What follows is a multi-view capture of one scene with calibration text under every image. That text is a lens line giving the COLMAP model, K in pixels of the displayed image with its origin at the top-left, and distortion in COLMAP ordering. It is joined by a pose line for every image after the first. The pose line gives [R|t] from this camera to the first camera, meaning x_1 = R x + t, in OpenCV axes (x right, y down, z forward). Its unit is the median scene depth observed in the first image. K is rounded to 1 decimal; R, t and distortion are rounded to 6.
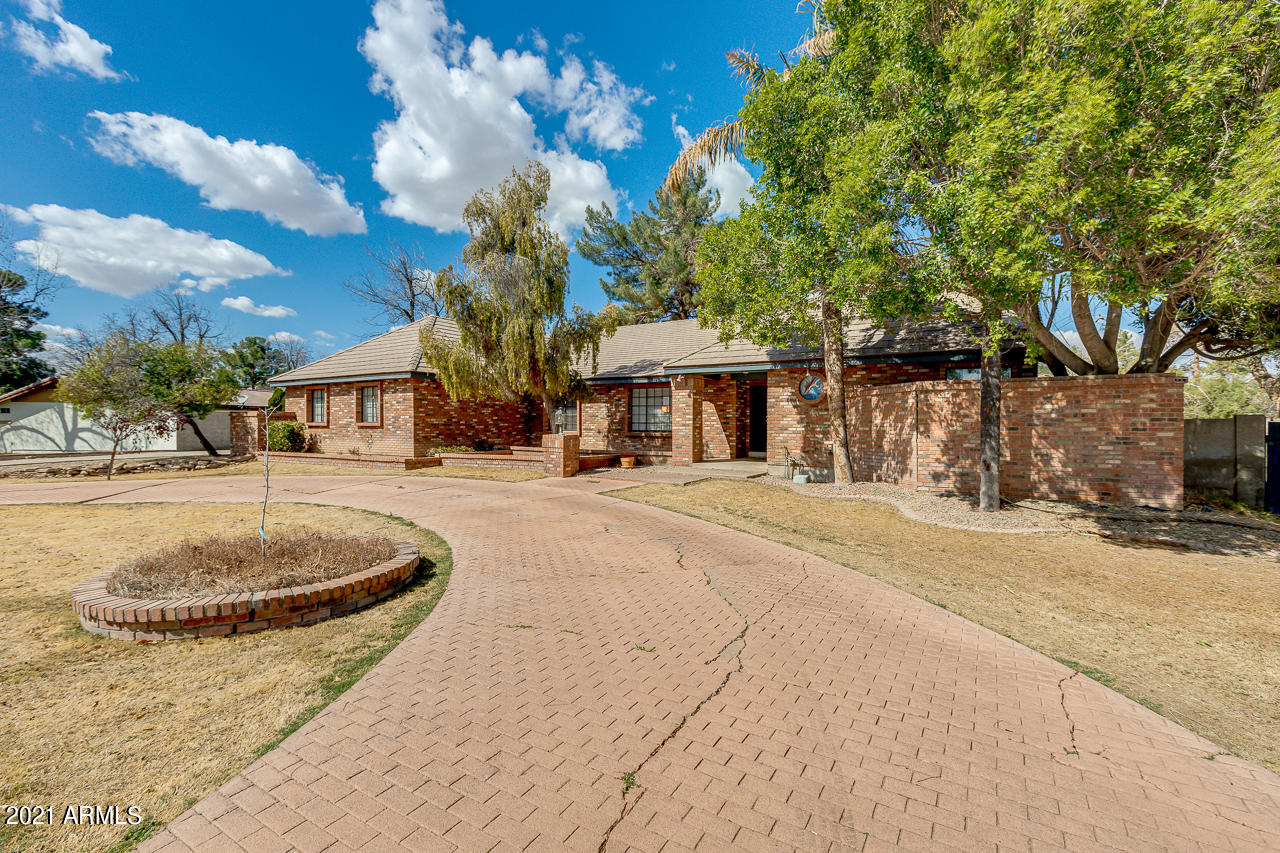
lens RADIAL K [[507.7, 0, 640.0], [0, 507.7, 426.5], [0, 0, 1]] dist [0.000806, -0.000230]
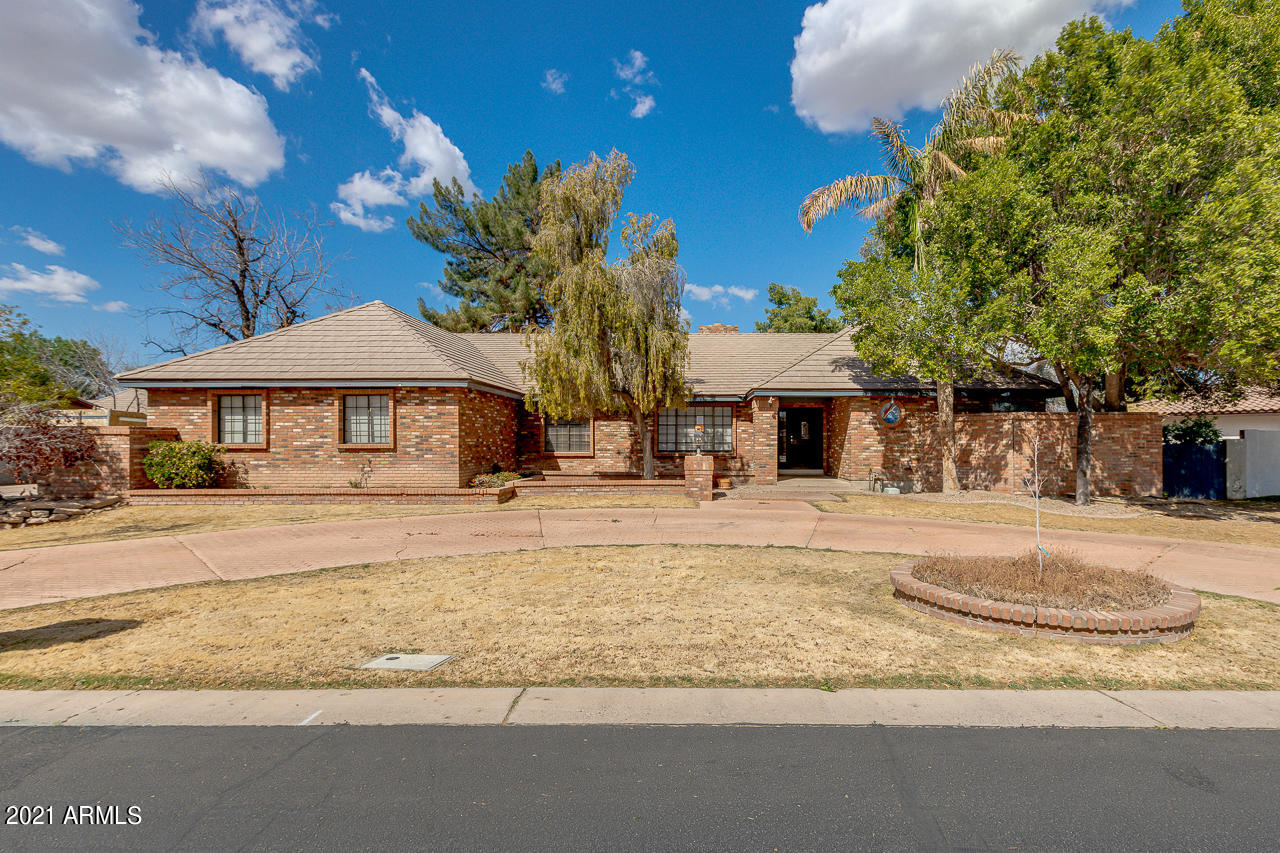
lens RADIAL K [[568.7, 0, 633.0], [0, 568.7, 431.8], [0, 0, 1]] dist [-0.001754, -0.000378]
pose [[0.880102, 0.004926, 0.474759, -0.685149], [0.004698, 0.999807, -0.019082, -0.008820], [-0.474762, 0.019025, 0.879909, 0.107390]]
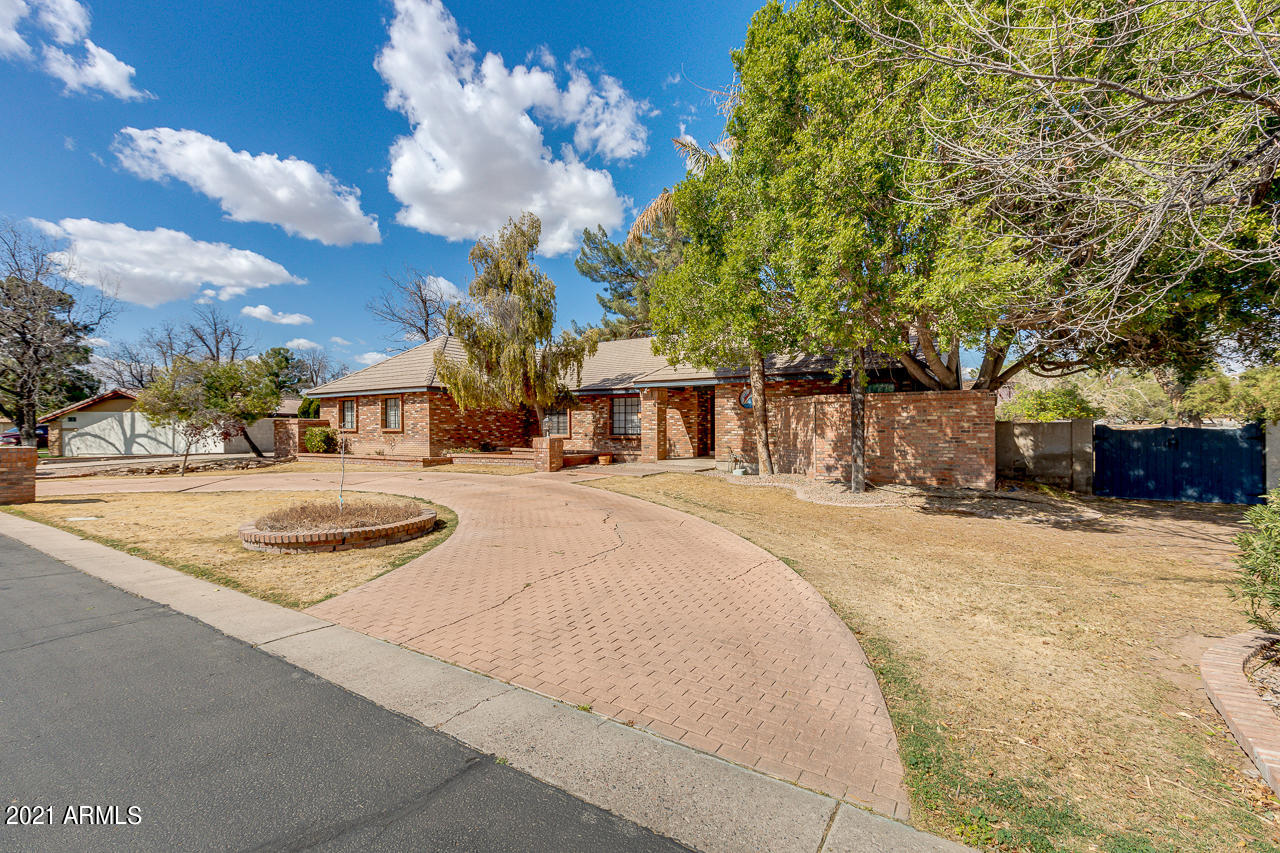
lens RADIAL K [[495.5, 0, 640.0], [0, 495.5, 426.5], [0, 0, 1]] dist [-0.001498, 0.000099]
pose [[0.999896, -0.005993, -0.013109, 0.074812], [0.005922, 0.999968, -0.005409, -0.002984], [0.013141, 0.005331, 0.999899, -0.181844]]
